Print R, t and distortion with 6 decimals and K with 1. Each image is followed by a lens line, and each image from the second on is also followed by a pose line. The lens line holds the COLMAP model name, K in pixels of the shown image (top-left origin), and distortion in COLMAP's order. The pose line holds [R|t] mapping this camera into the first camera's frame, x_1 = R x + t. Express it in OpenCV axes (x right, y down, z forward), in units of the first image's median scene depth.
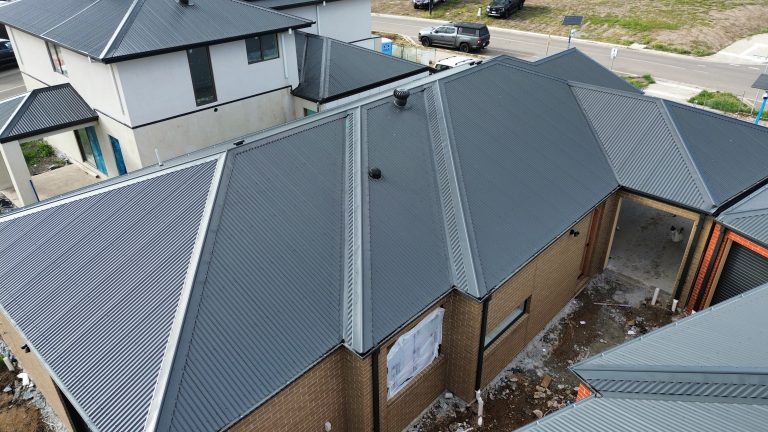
lens RADIAL K [[543.5, 0, 384.0], [0, 543.5, 216.0], [0, 0, 1]] dist [0.061825, -0.056685]
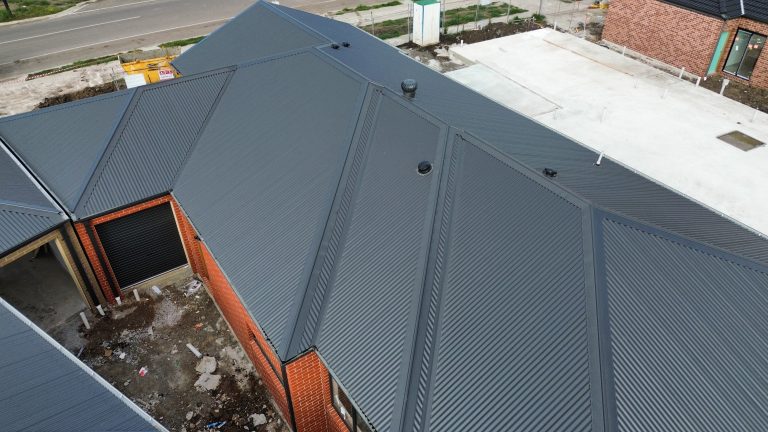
lens RADIAL K [[543.5, 0, 384.0], [0, 543.5, 216.0], [0, 0, 1]] dist [0.061825, -0.056685]
pose [[-0.145169, -0.590267, 0.794047, -0.236945], [0.494953, 0.651586, 0.574854, -0.277523], [-0.856708, 0.476466, 0.197564, 0.319607]]
